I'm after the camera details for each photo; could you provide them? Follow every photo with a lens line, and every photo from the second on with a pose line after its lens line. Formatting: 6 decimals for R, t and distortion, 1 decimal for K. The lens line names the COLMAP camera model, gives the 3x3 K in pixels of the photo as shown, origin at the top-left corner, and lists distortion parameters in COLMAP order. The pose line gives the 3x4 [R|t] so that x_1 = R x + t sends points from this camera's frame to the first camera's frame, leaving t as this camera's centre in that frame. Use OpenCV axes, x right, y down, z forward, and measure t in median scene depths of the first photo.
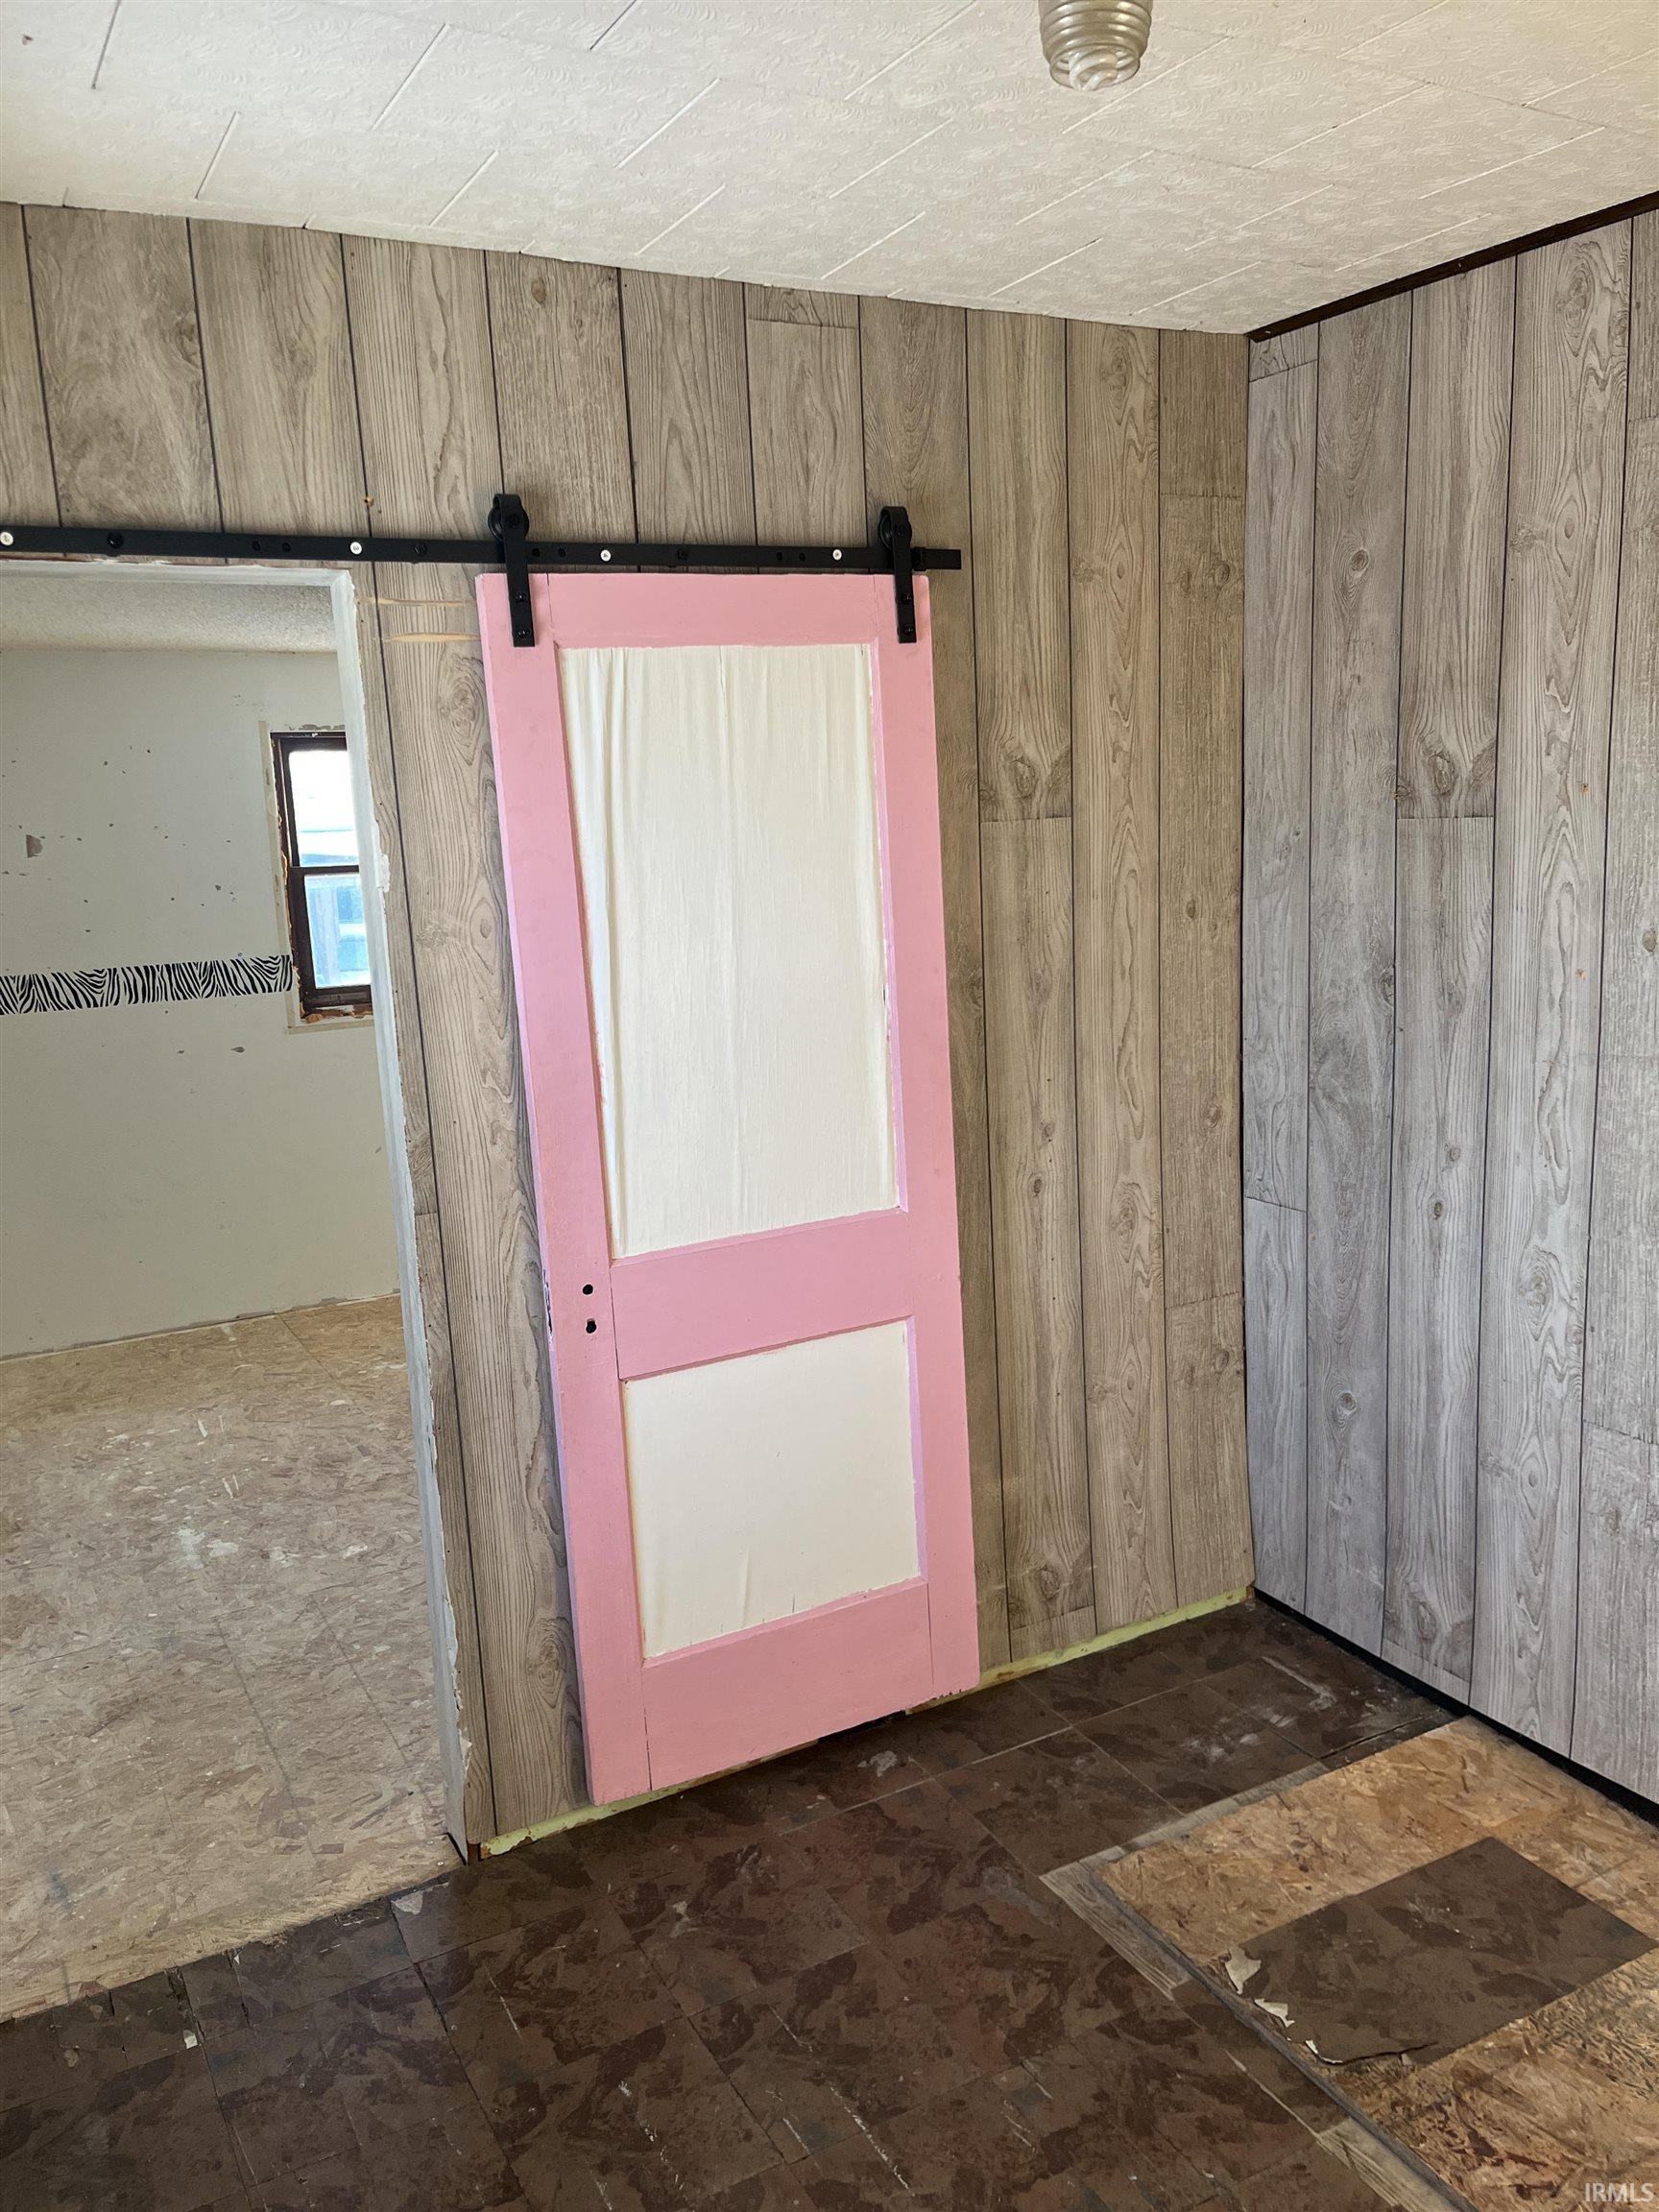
lens RADIAL K [[1661.3, 0, 829.5], [0, 1661.3, 1106.0], [0, 0, 1]] dist [0.050711, -0.105158]
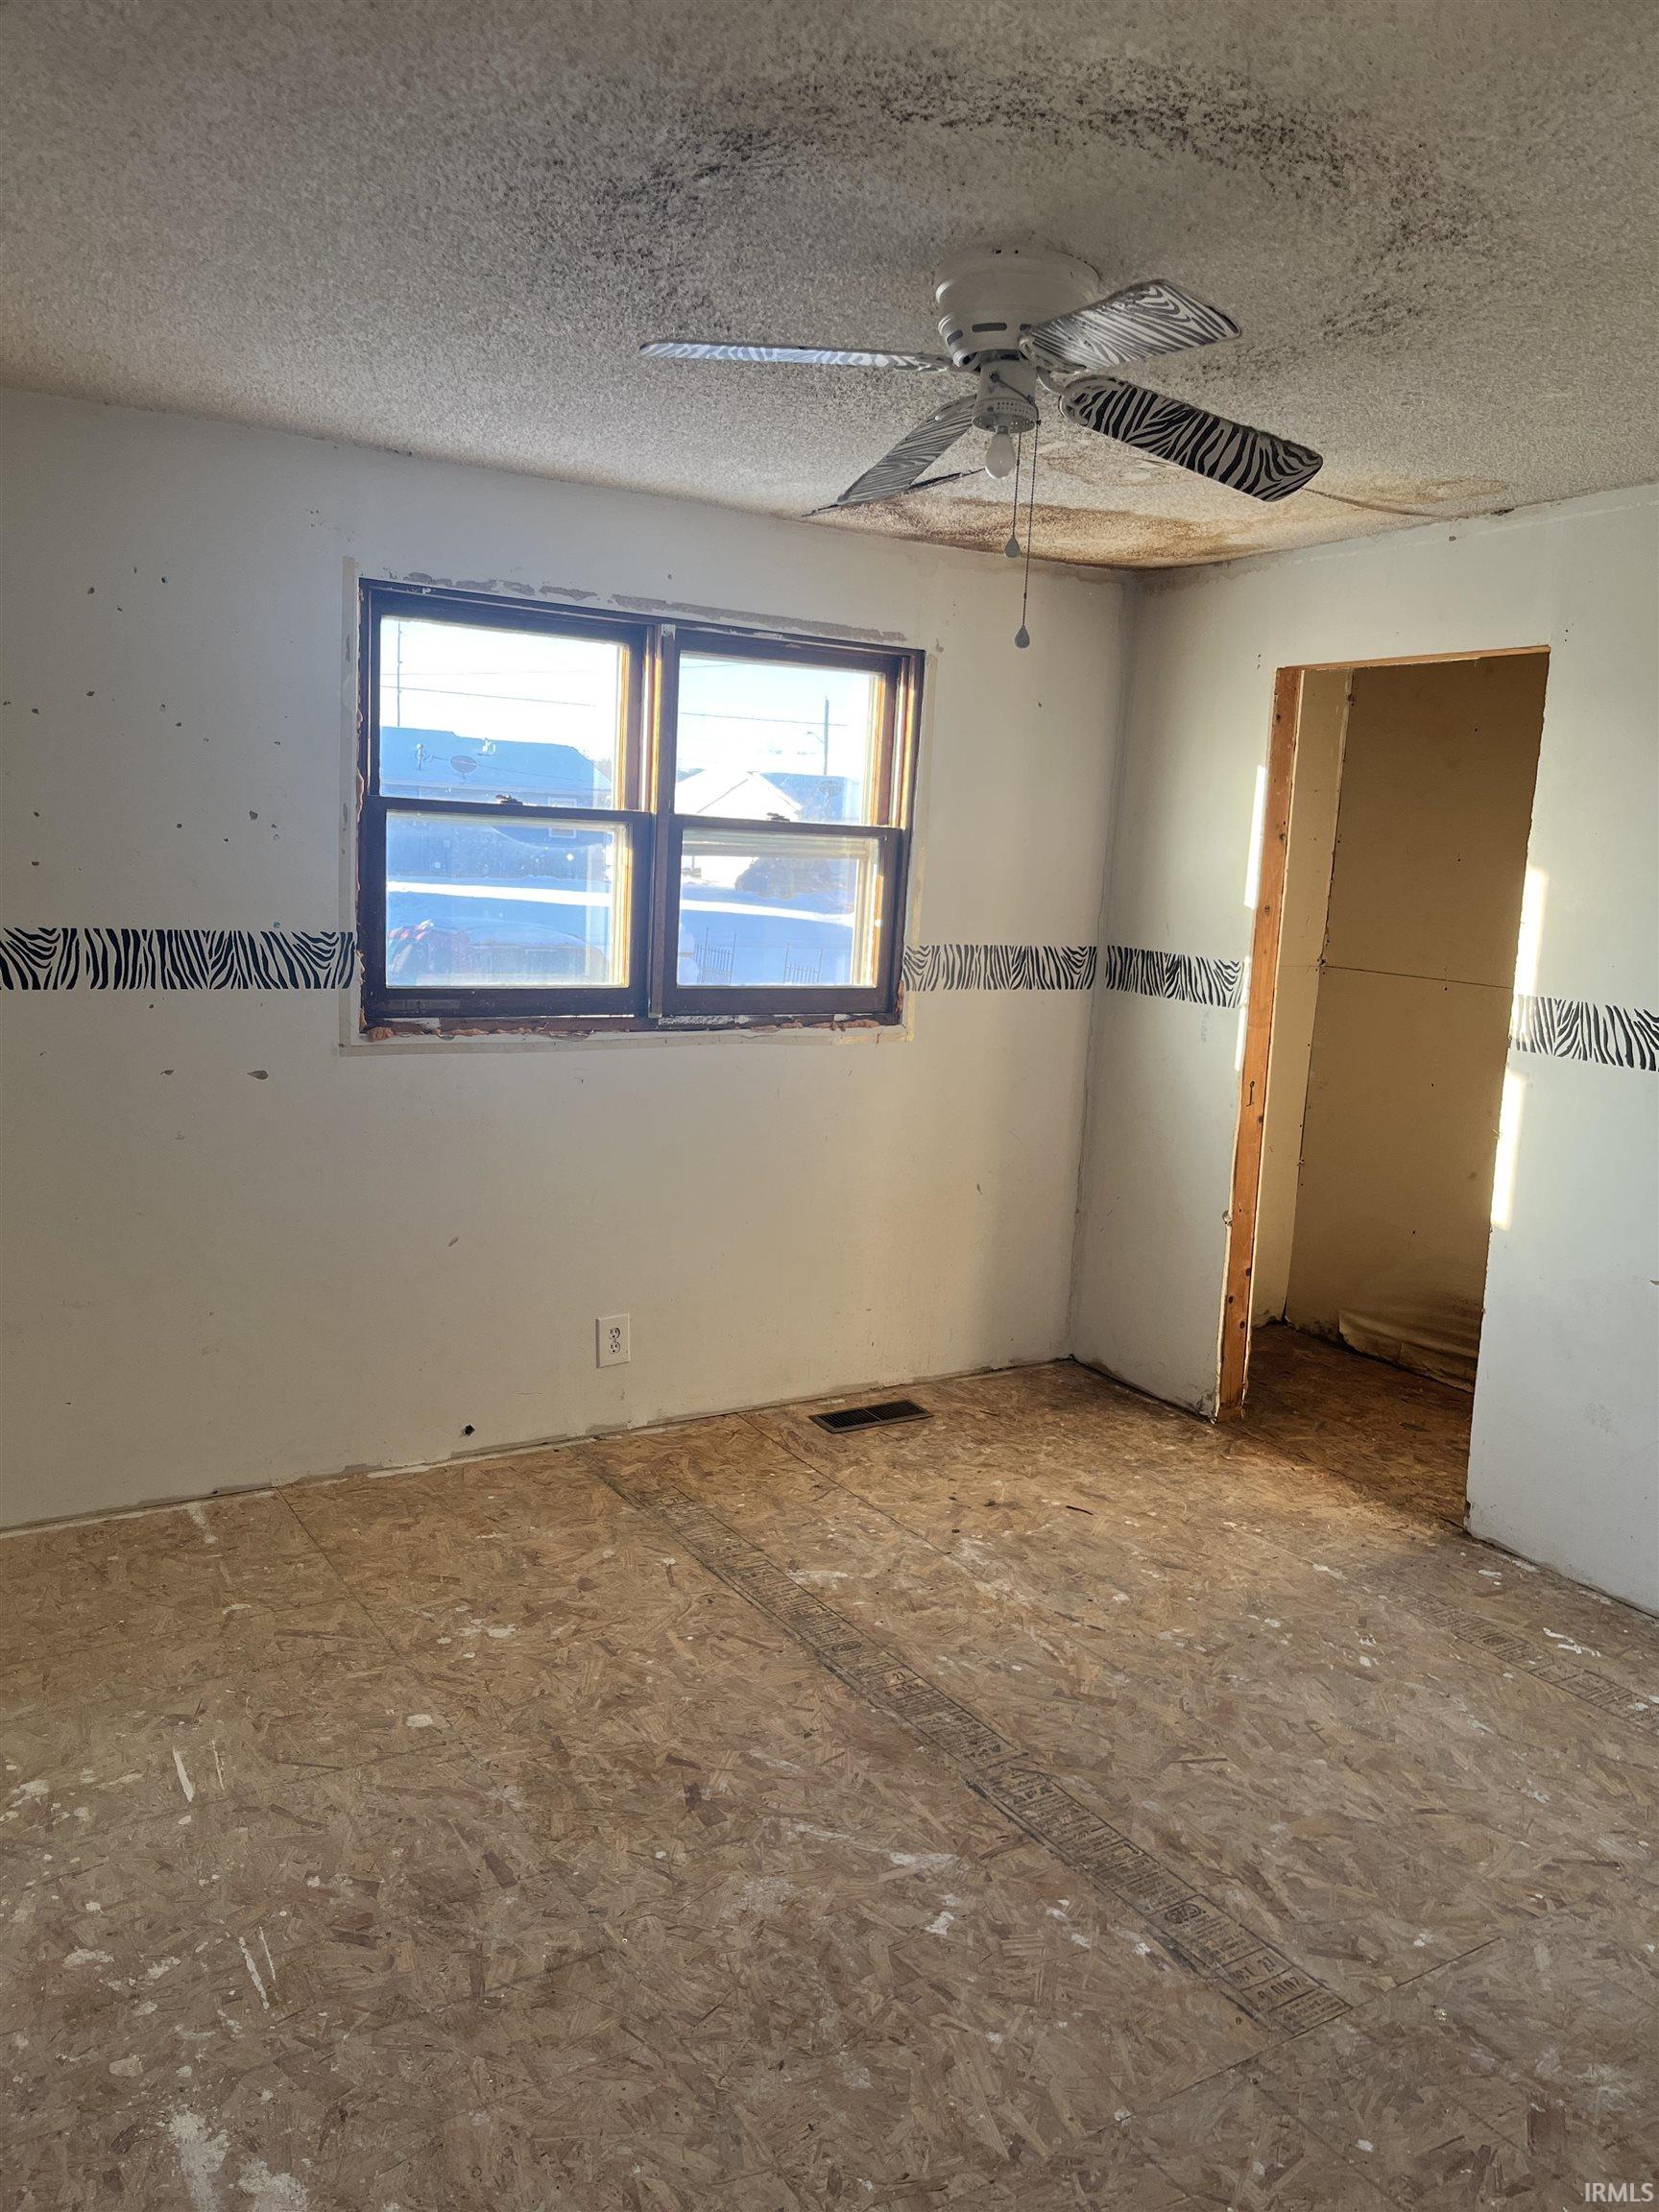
lens RADIAL K [[1672.4, 0, 829.5], [0, 1672.4, 1106.0], [0, 0, 1]] dist [0.085972, -0.138757]
pose [[0.994368, 0.085214, 0.063012, -0.184619], [-0.084465, 0.996321, -0.014463, -0.031875], [-0.064012, 0.009059, 0.997908, 0.361435]]
